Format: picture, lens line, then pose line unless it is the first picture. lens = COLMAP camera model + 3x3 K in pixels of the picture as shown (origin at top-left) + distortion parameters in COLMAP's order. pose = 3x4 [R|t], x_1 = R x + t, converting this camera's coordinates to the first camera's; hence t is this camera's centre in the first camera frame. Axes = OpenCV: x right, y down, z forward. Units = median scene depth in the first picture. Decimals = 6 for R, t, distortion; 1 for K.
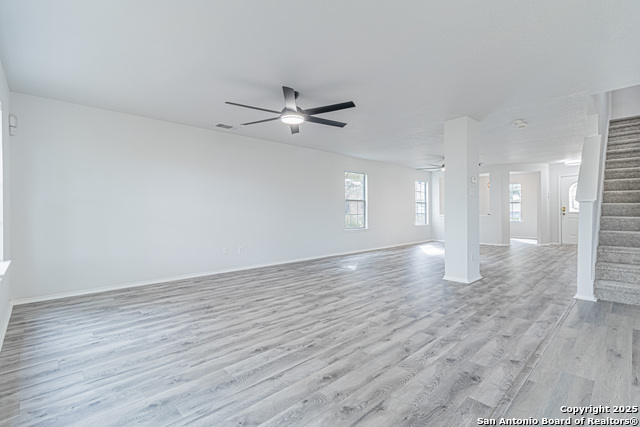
lens RADIAL K [[298.7, 0, 319.1], [0, 298.7, 212.2], [0, 0, 1]] dist [0.004298, 0.001653]
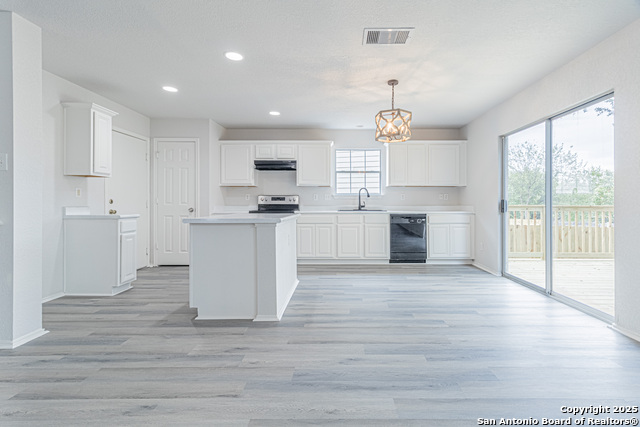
lens RADIAL K [[298.7, 0, 338.1], [0, 298.7, 205.3], [0, 0, 1]] dist [0.004298, 0.001653]
pose [[-0.730583, -0.002856, 0.682818, 0.133376], [0.006139, 0.999923, 0.010752, -0.003611], [-0.682796, 0.012047, -0.730510, 0.877282]]
